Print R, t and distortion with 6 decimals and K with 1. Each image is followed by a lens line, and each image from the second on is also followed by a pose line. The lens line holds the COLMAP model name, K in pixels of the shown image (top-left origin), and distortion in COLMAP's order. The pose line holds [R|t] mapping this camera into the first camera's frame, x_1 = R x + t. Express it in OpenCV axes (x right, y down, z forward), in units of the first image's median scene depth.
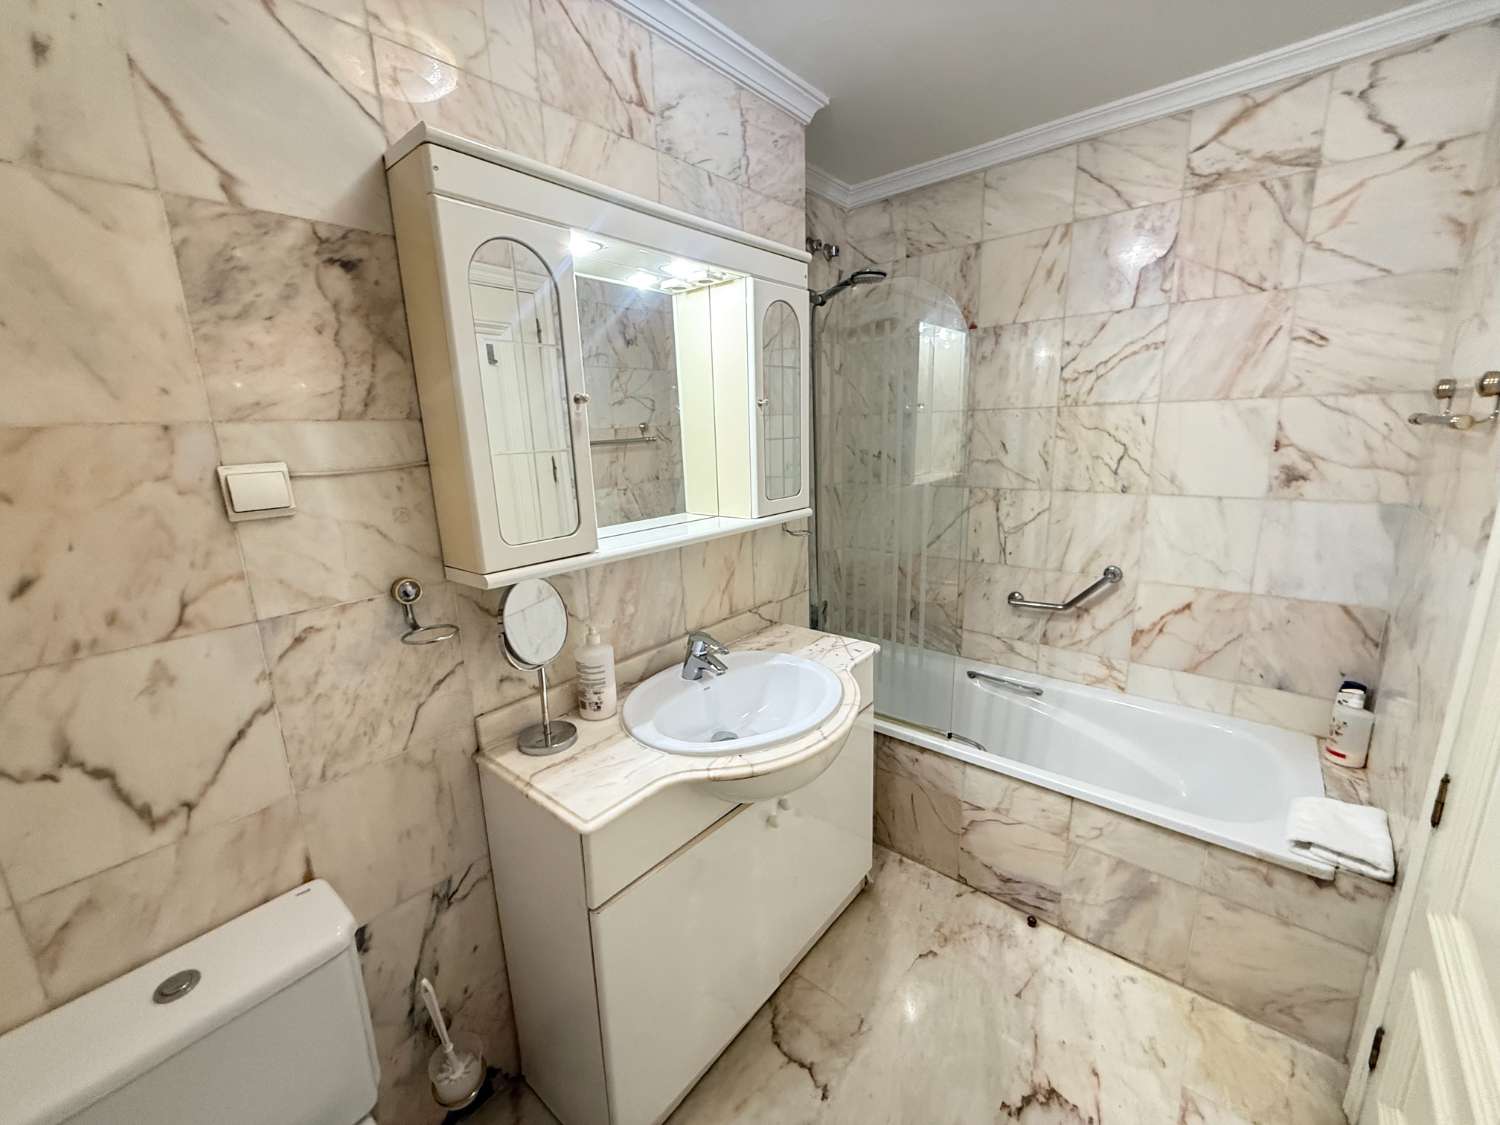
lens RADIAL K [[599.5, 0, 744.3], [0, 599.5, 562.4], [0, 0, 1]] dist [0.000456, -0.000085]
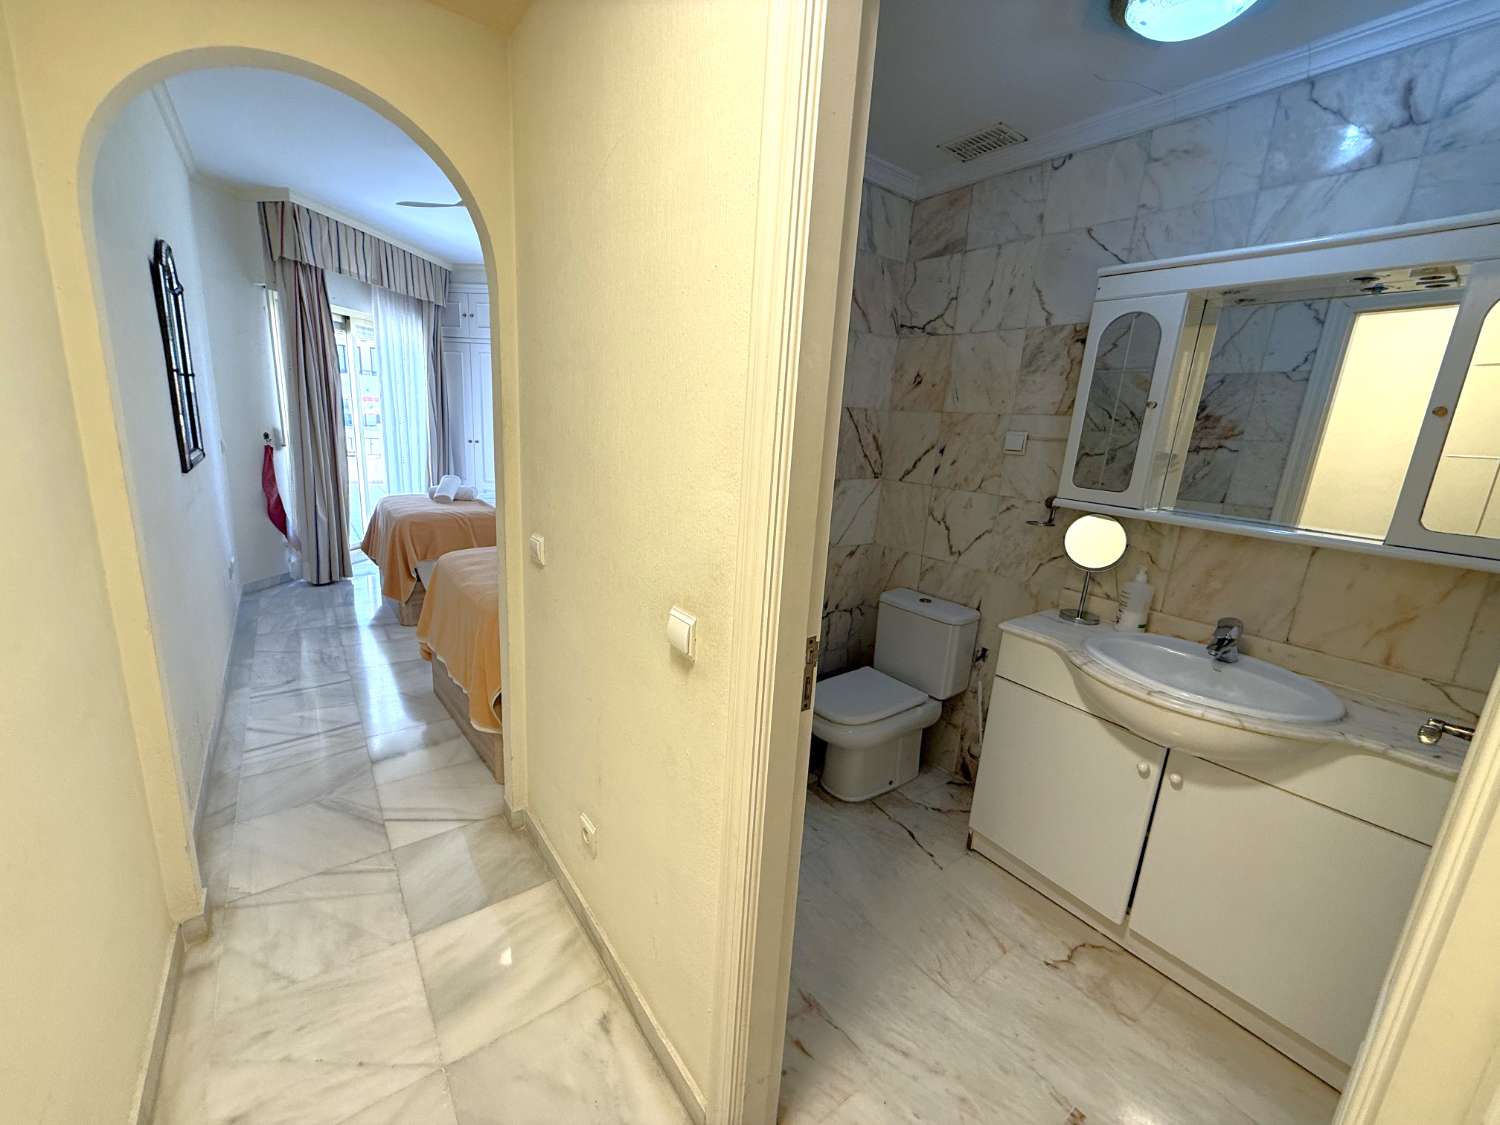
lens RADIAL K [[597.9, 0, 744.1], [0, 597.9, 561.8], [0, 0, 1]] dist [0.000447, 0.000146]
pose [[-0.227785, 0.238791, -0.943977, 1.806113], [-0.271011, 0.915608, 0.297010, -0.097070], [0.935236, 0.323482, -0.143847, 0.468429]]
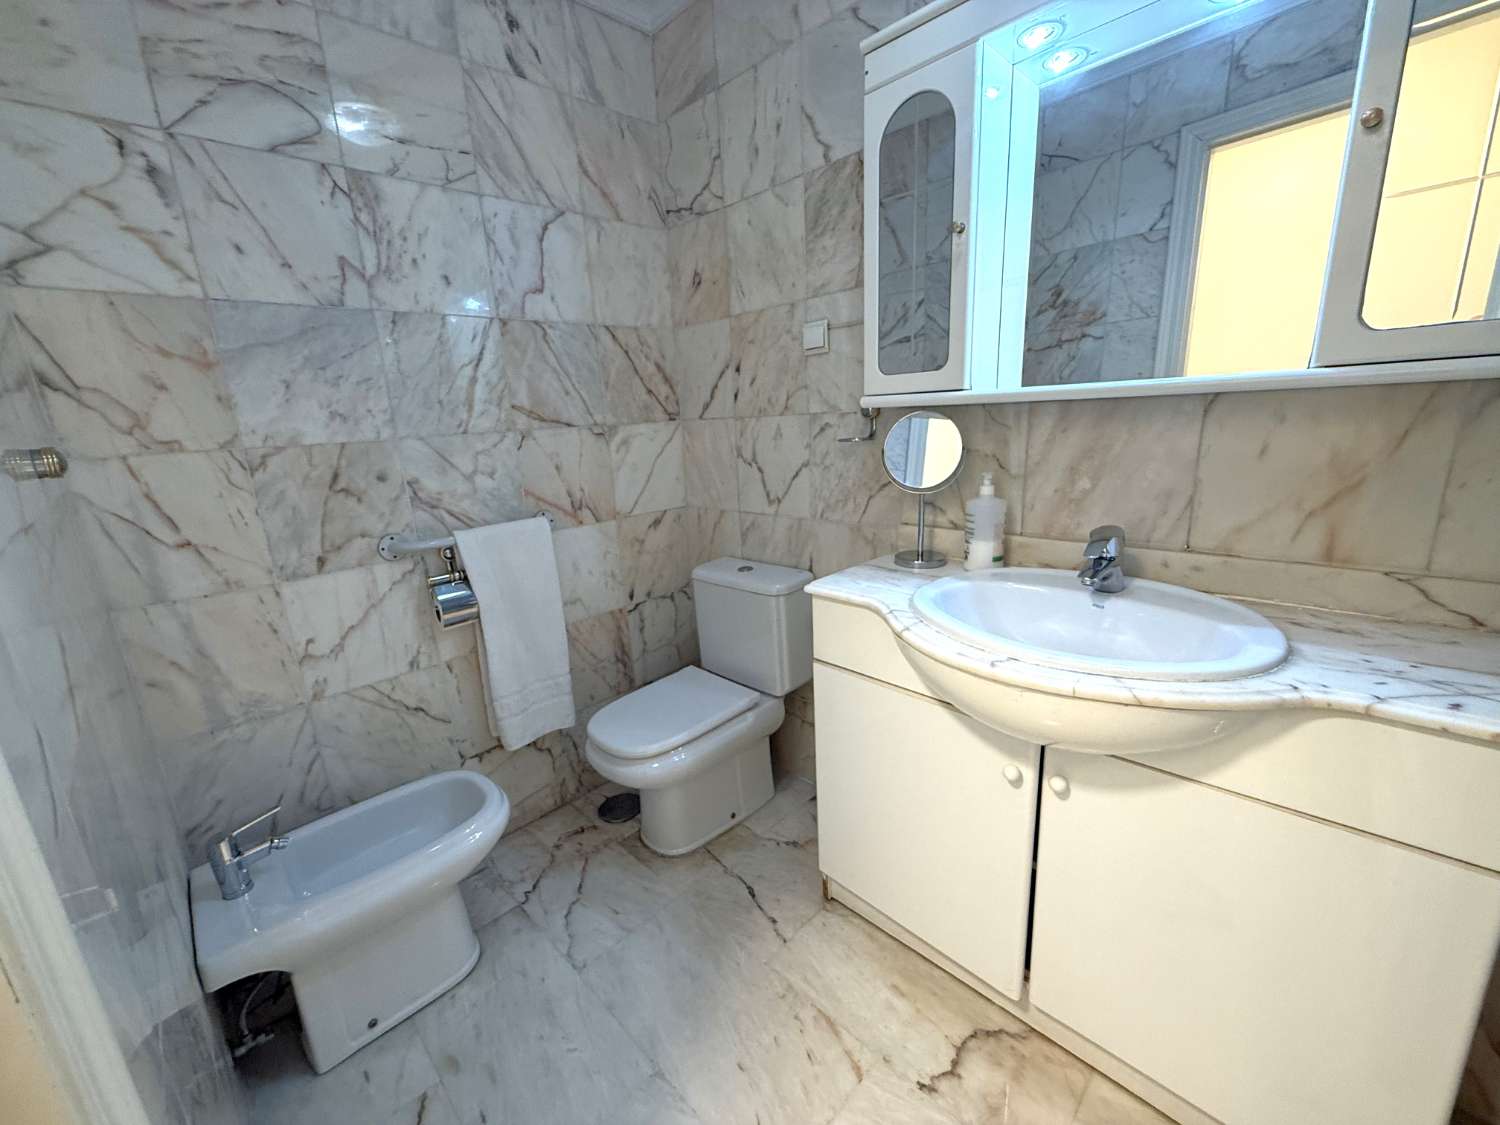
lens RADIAL K [[599.5, 0, 744.3], [0, 599.5, 562.4], [0, 0, 1]] dist [0.000456, -0.000085]
pose [[-0.086026, 0.275553, -0.957429, 1.073412], [-0.165694, 0.943651, 0.286476, 0.035644], [0.982418, 0.183285, -0.035521, 0.959227]]
